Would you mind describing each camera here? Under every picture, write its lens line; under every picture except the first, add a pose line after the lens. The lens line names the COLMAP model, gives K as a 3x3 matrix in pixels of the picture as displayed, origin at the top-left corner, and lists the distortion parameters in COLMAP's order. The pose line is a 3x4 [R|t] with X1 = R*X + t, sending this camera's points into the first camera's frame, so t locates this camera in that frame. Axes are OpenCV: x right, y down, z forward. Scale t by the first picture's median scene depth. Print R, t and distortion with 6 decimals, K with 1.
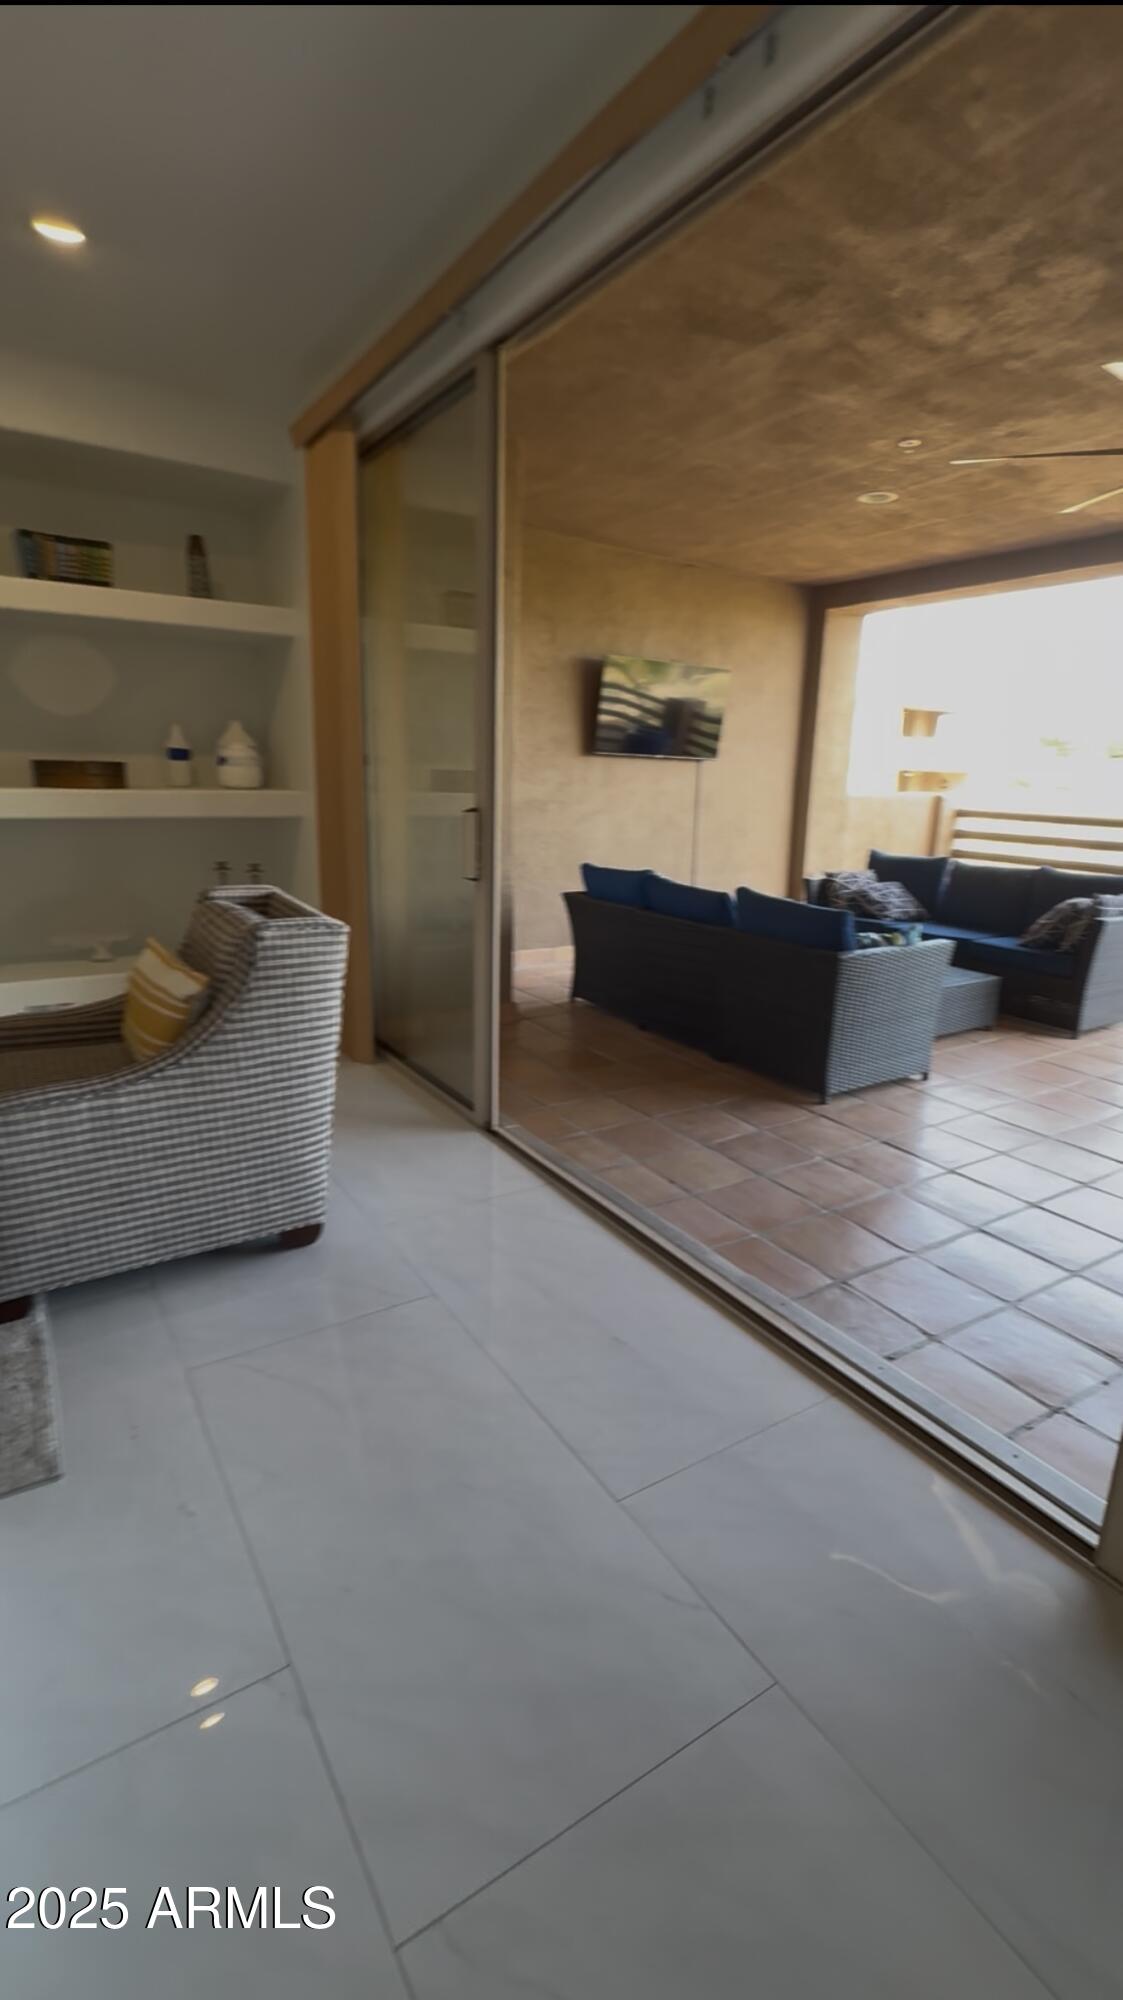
lens RADIAL K [[916.9, 0, 561.5], [0, 916.9, 1000.0], [0, 0, 1]] dist [0.000080, -0.000022]
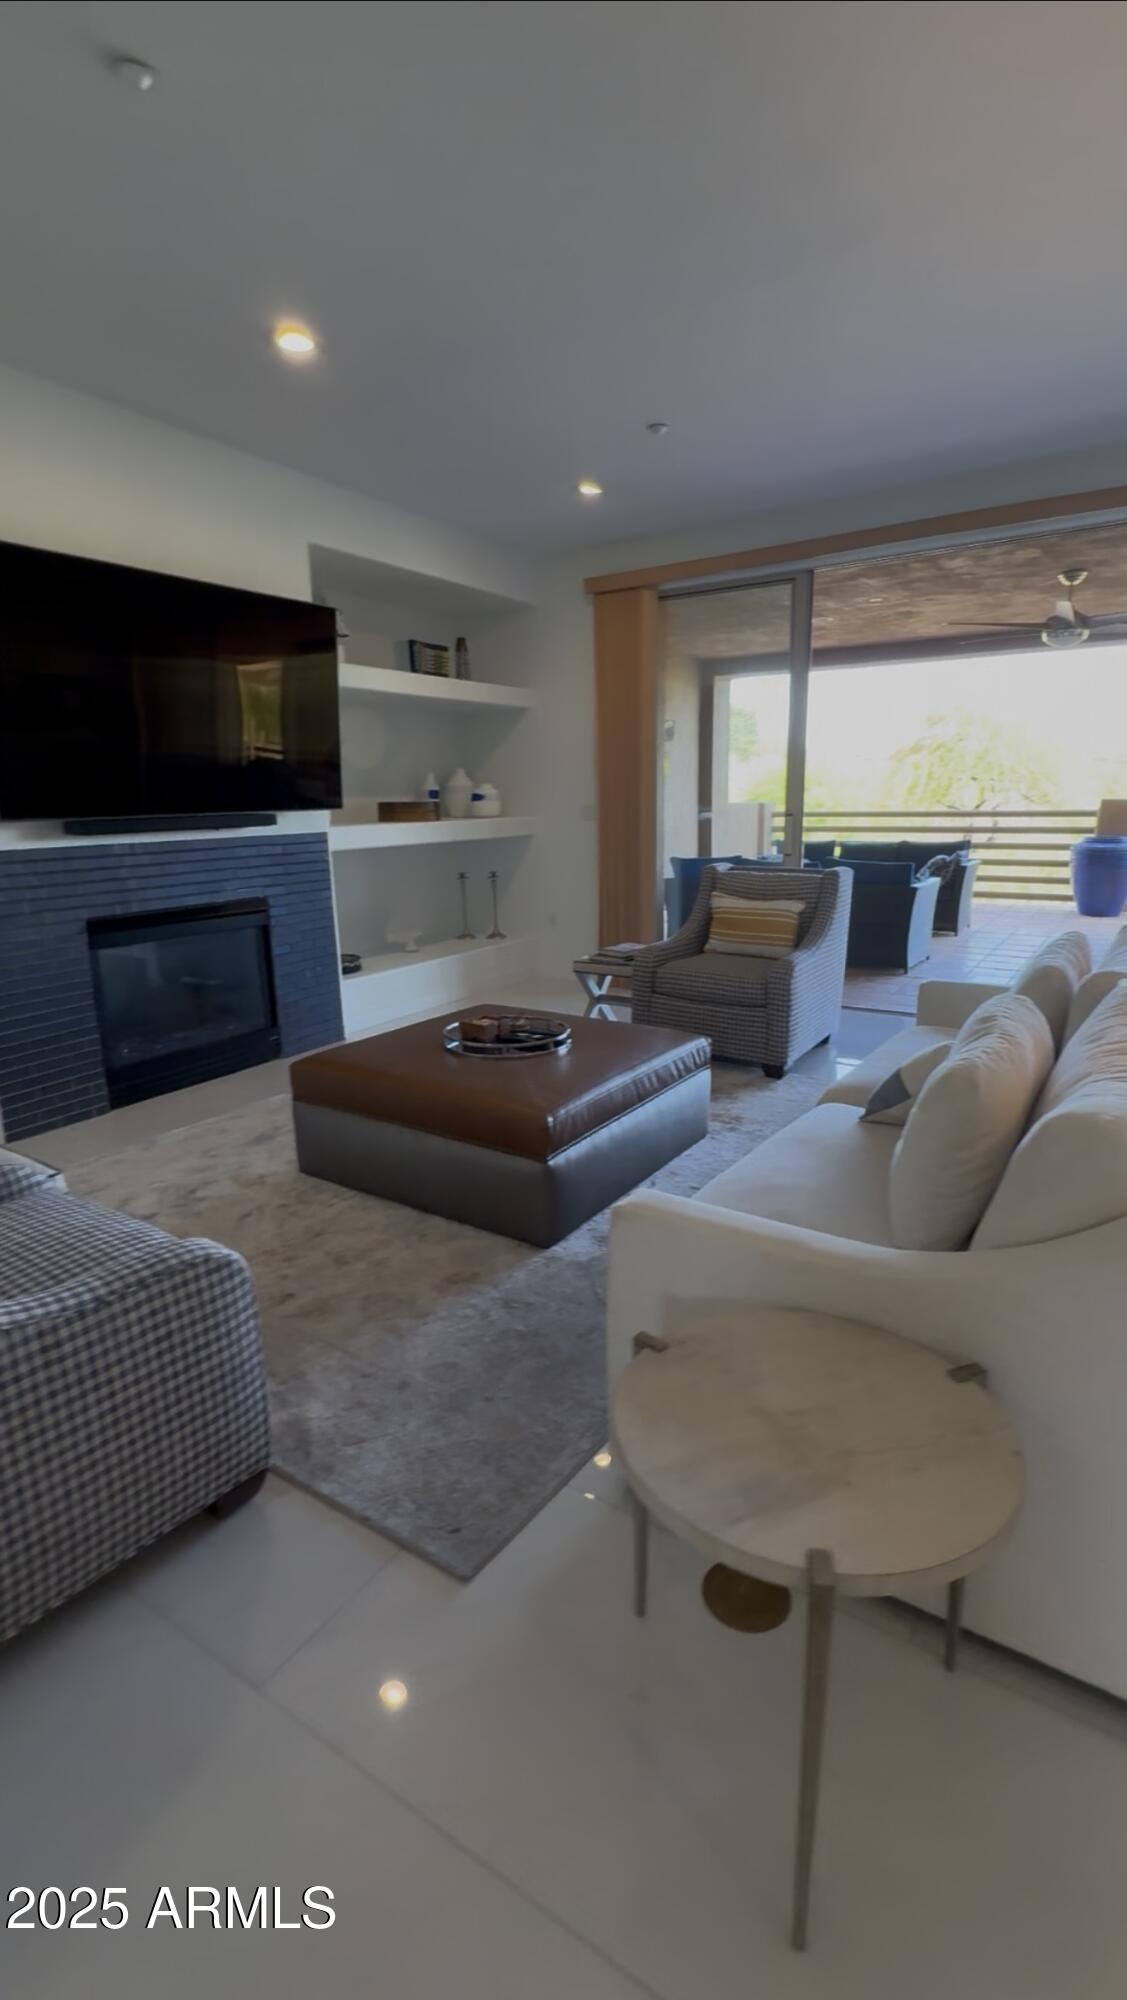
lens RADIAL K [[916.9, 0, 563.5], [0, 916.9, 1000.0], [0, 0, 1]] dist [0.000080, -0.000022]
pose [[0.909840, -0.131532, 0.393561, -0.872086], [0.139518, 0.990184, 0.008390, 0.047871], [-0.390801, 0.047275, 0.919260, -0.310832]]
